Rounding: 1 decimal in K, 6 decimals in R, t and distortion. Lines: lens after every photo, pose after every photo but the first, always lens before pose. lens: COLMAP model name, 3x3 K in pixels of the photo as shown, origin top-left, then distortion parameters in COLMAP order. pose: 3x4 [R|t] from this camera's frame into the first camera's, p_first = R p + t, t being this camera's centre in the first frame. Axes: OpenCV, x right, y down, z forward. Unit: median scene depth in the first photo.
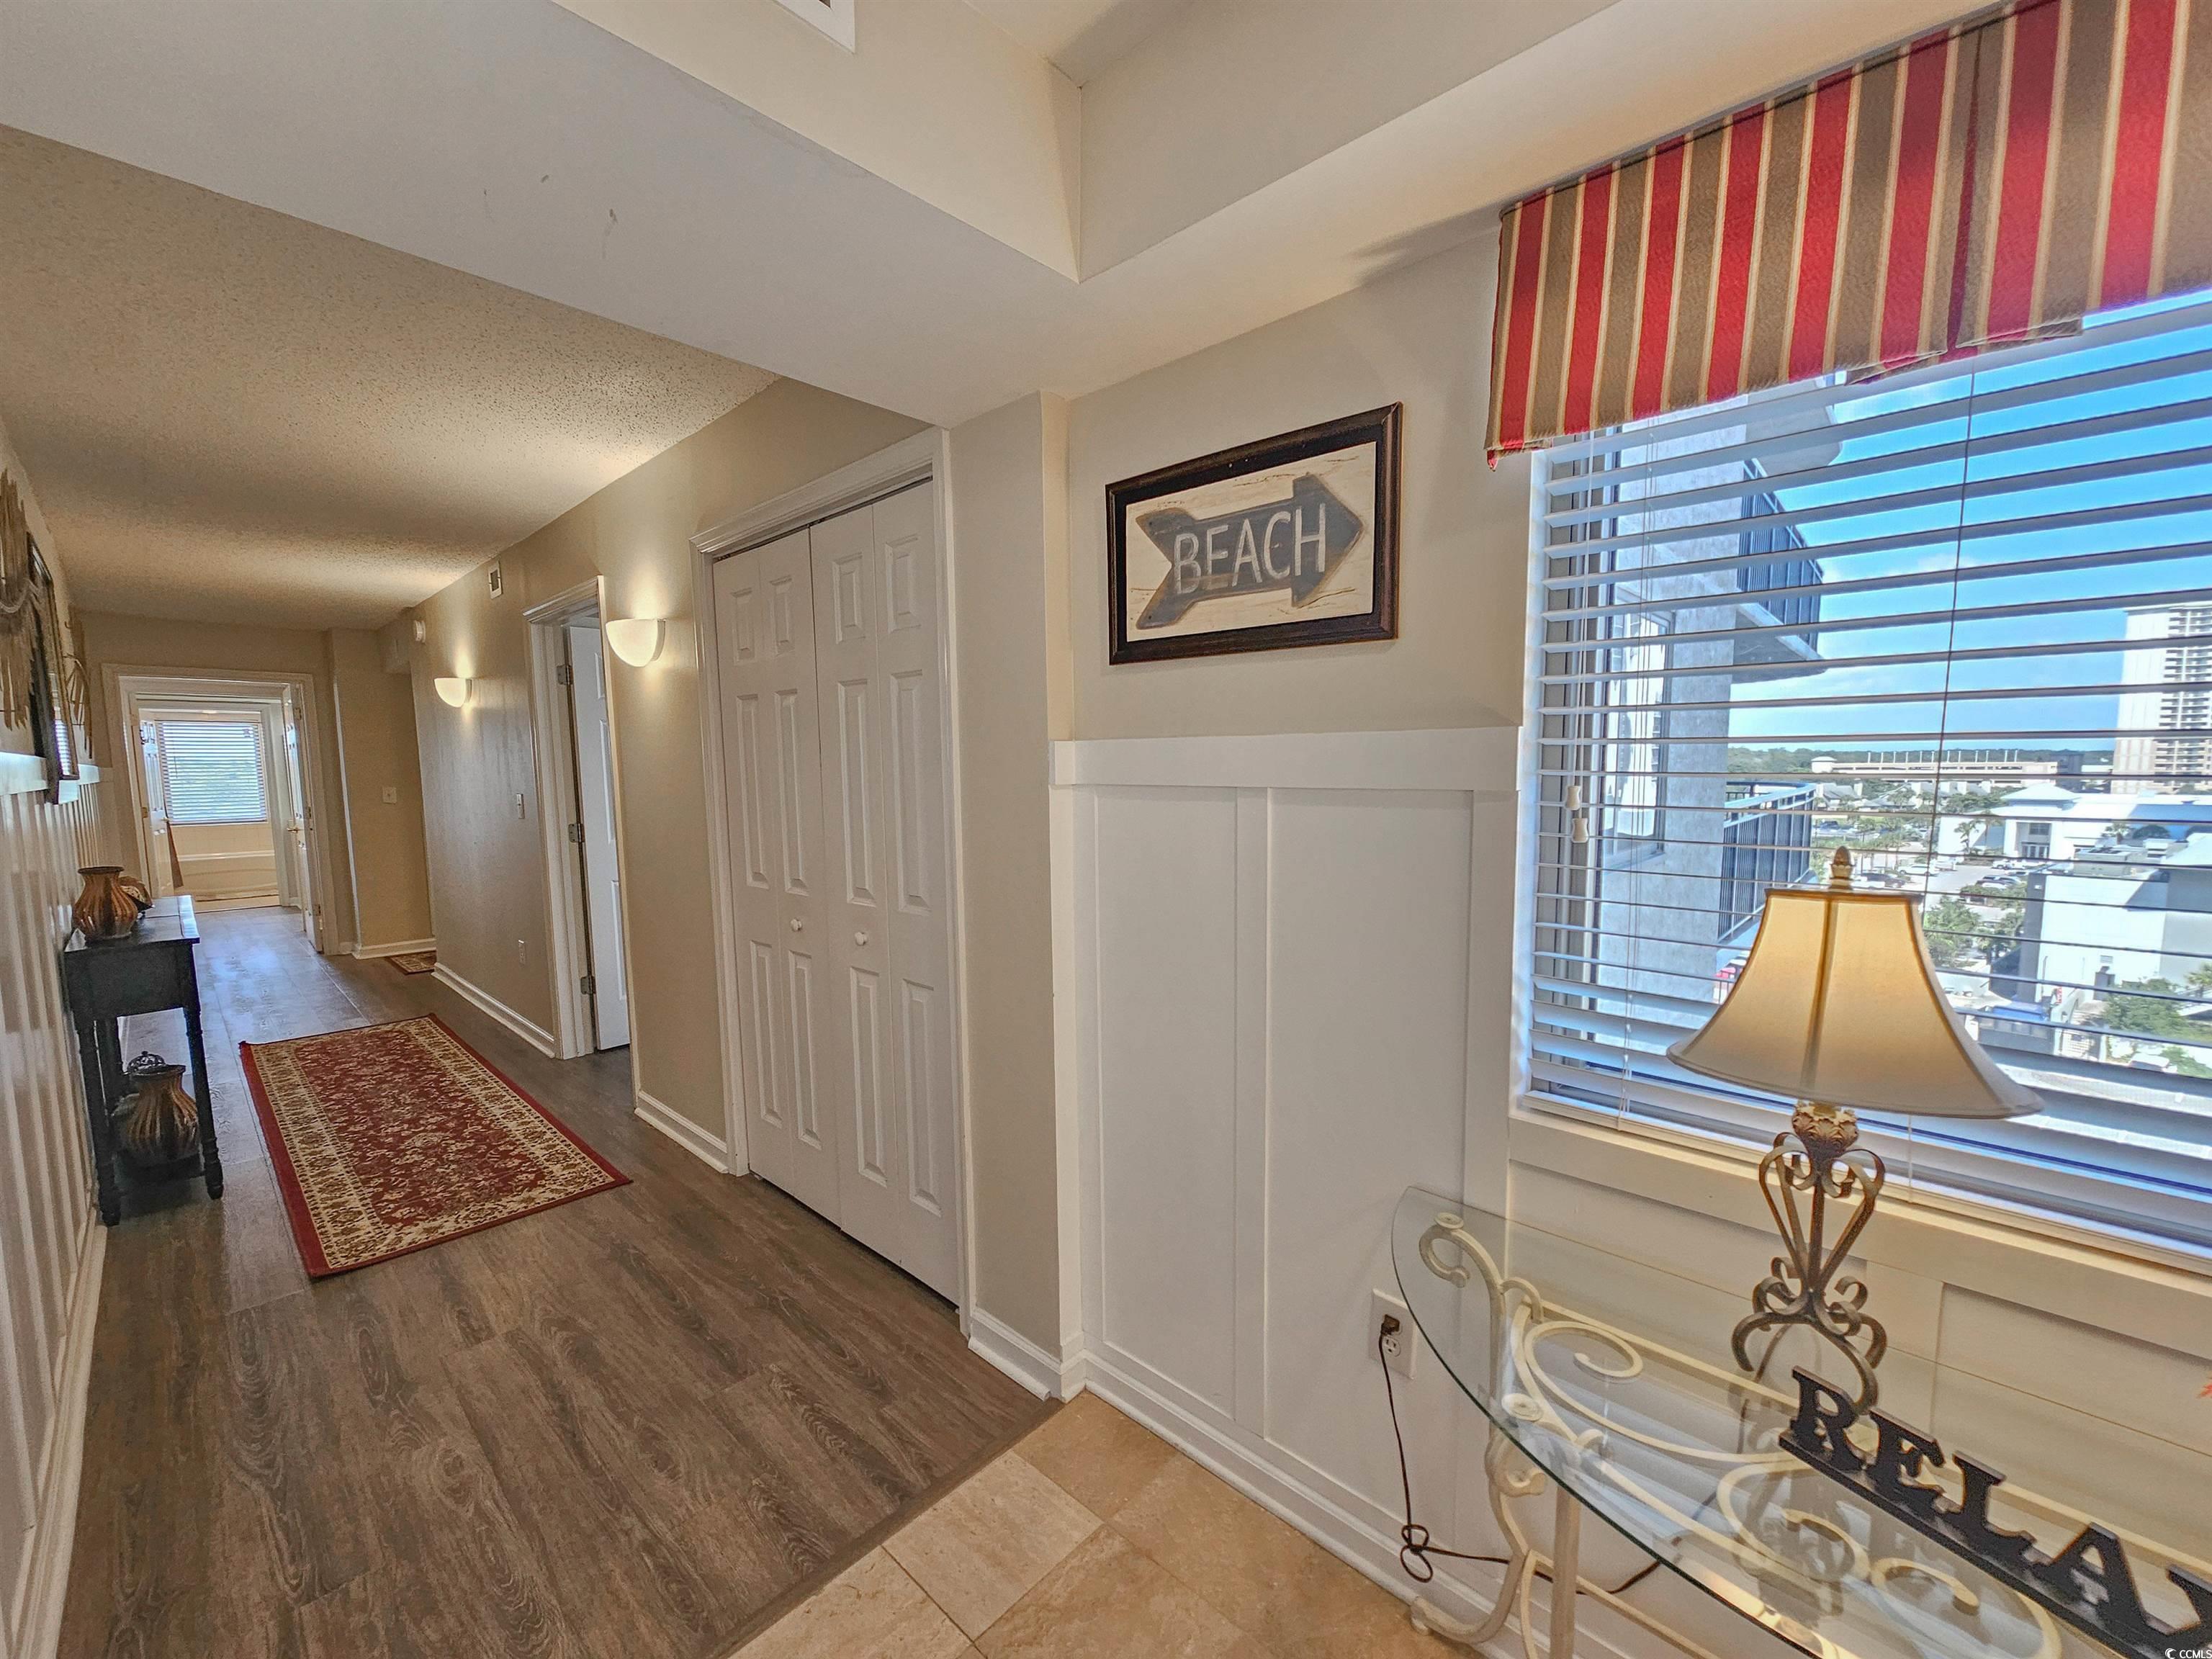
lens RADIAL K [[908.4, 0, 1112.7], [0, 908.4, 854.5], [0, 0, 1]] dist [-0.011345, 0.005232]
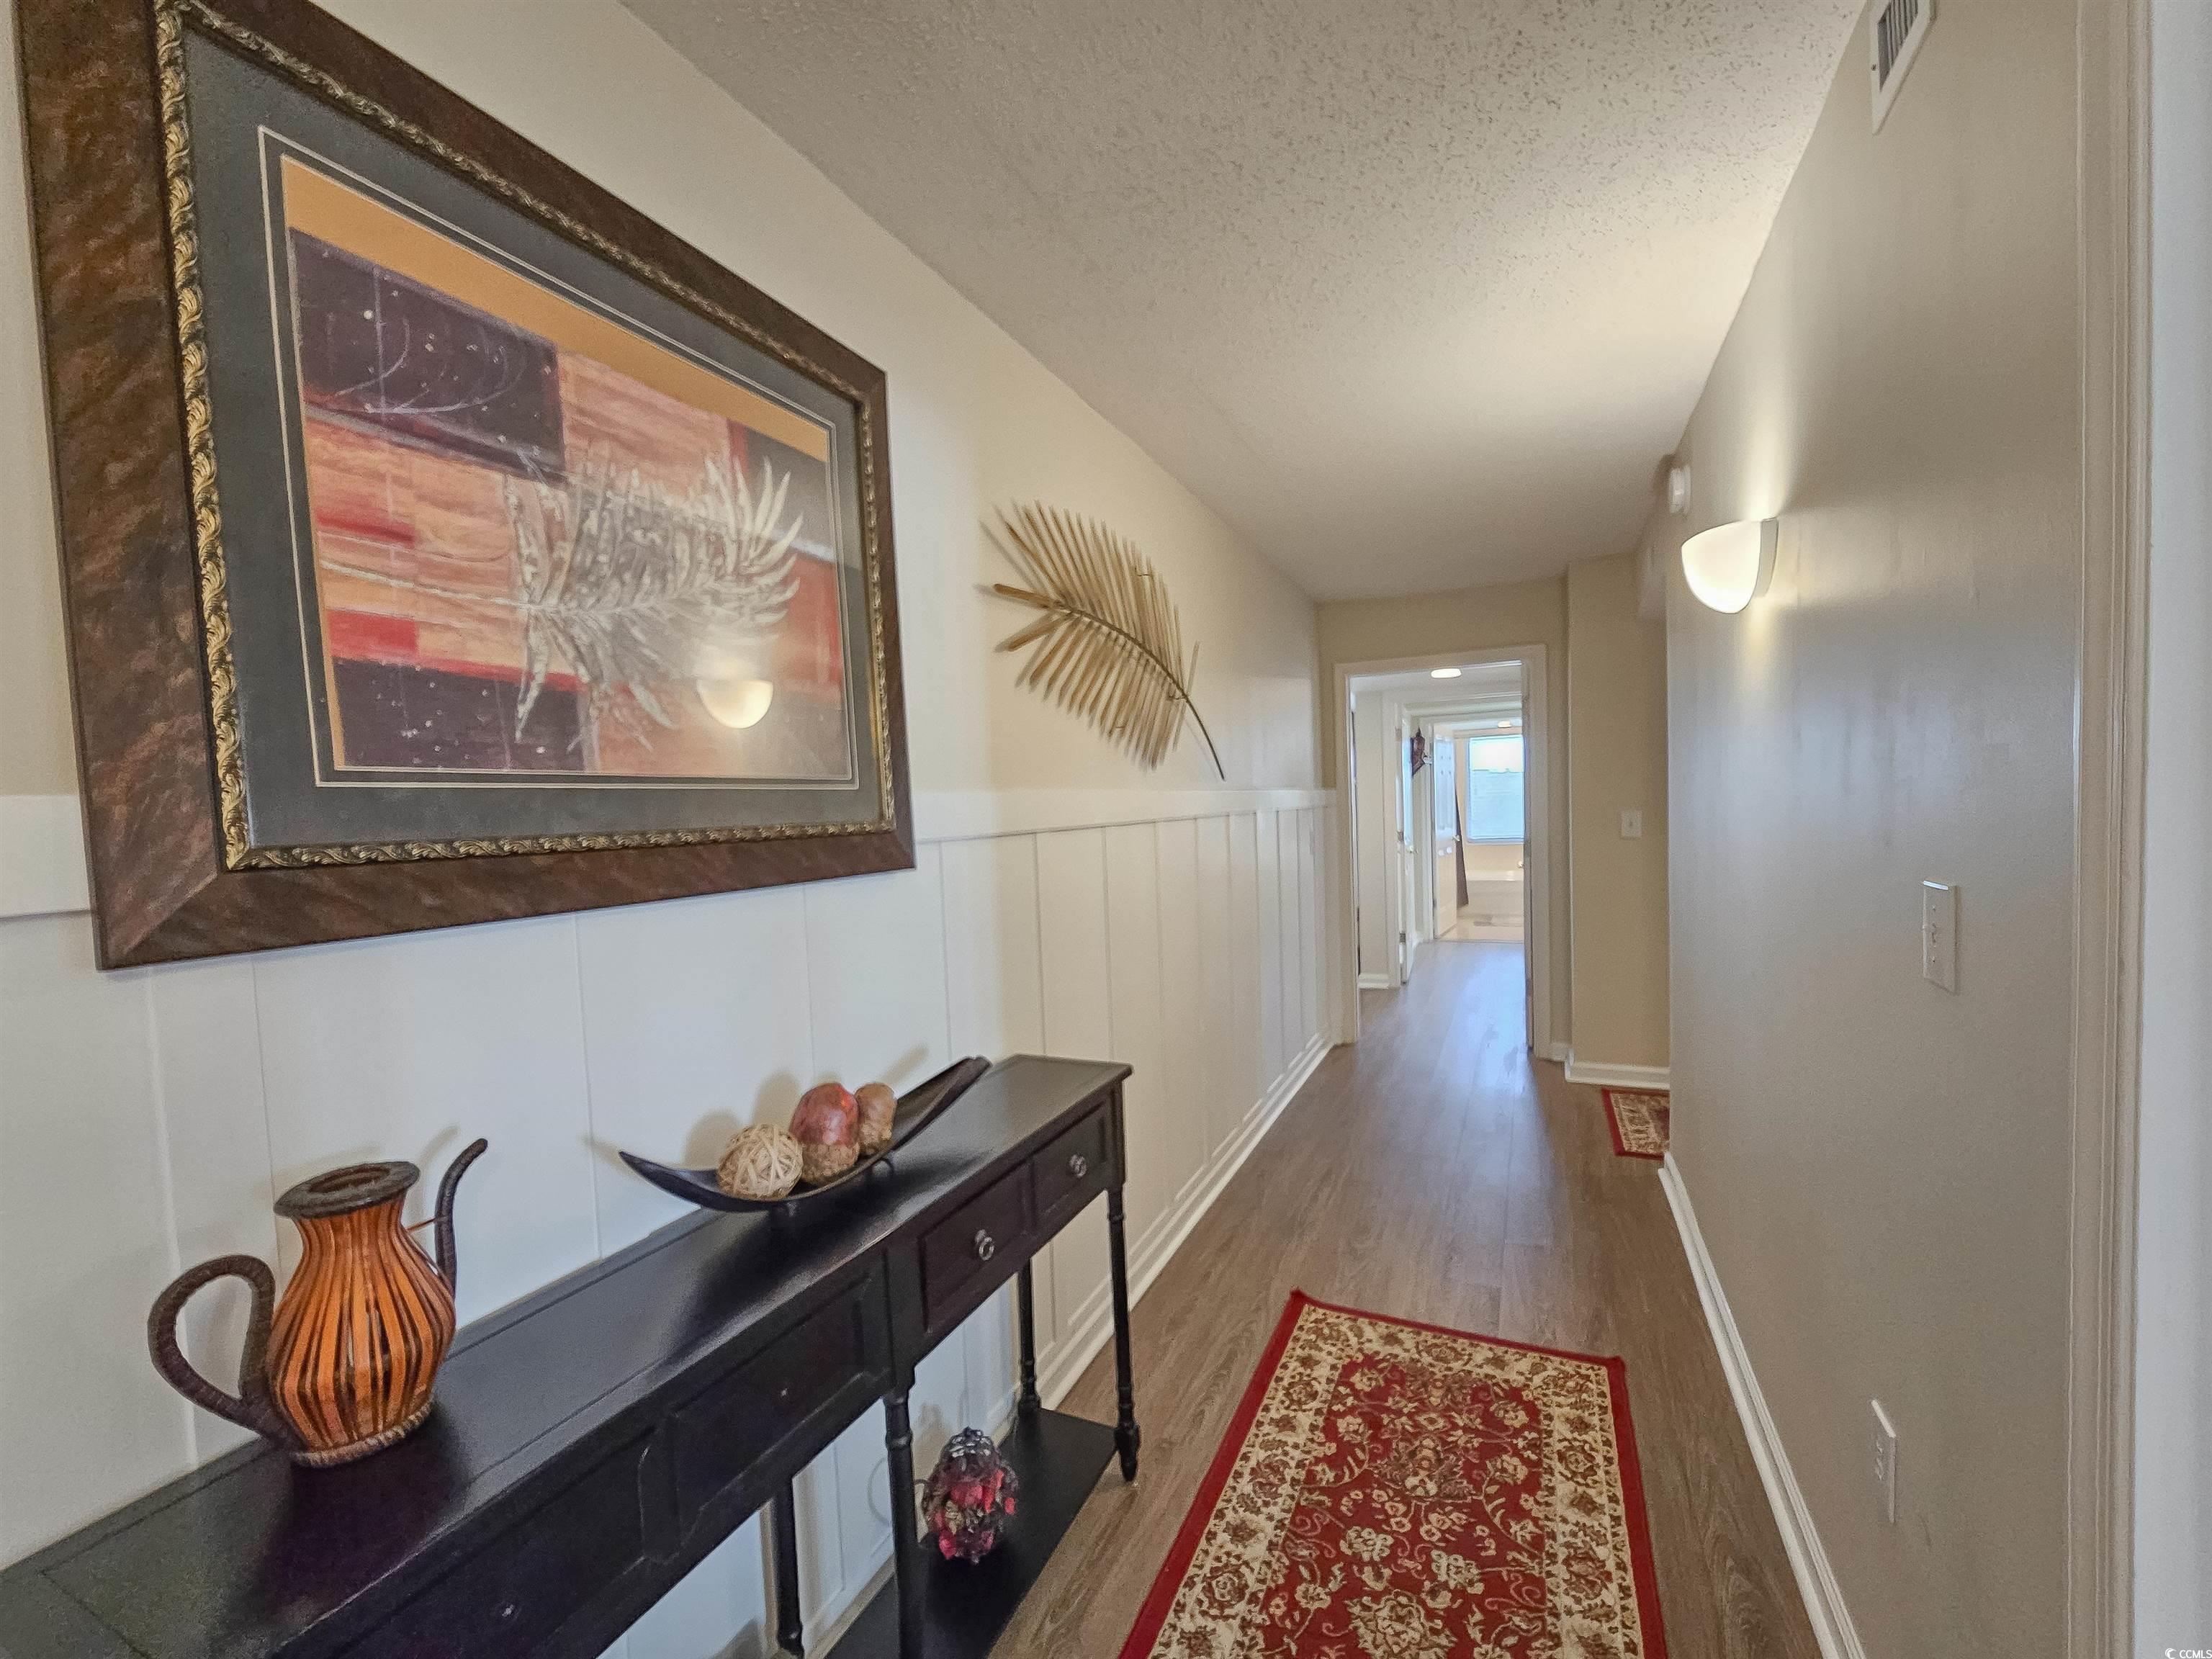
lens RADIAL K [[908.4, 0, 1112.7], [0, 908.4, 854.5], [0, 0, 1]] dist [-0.011345, 0.005232]
pose [[0.316391, 0.054388, -0.947068, -0.644942], [-0.060700, 0.997470, 0.037004, -0.091103], [0.946685, 0.045779, 0.318892, 0.924705]]
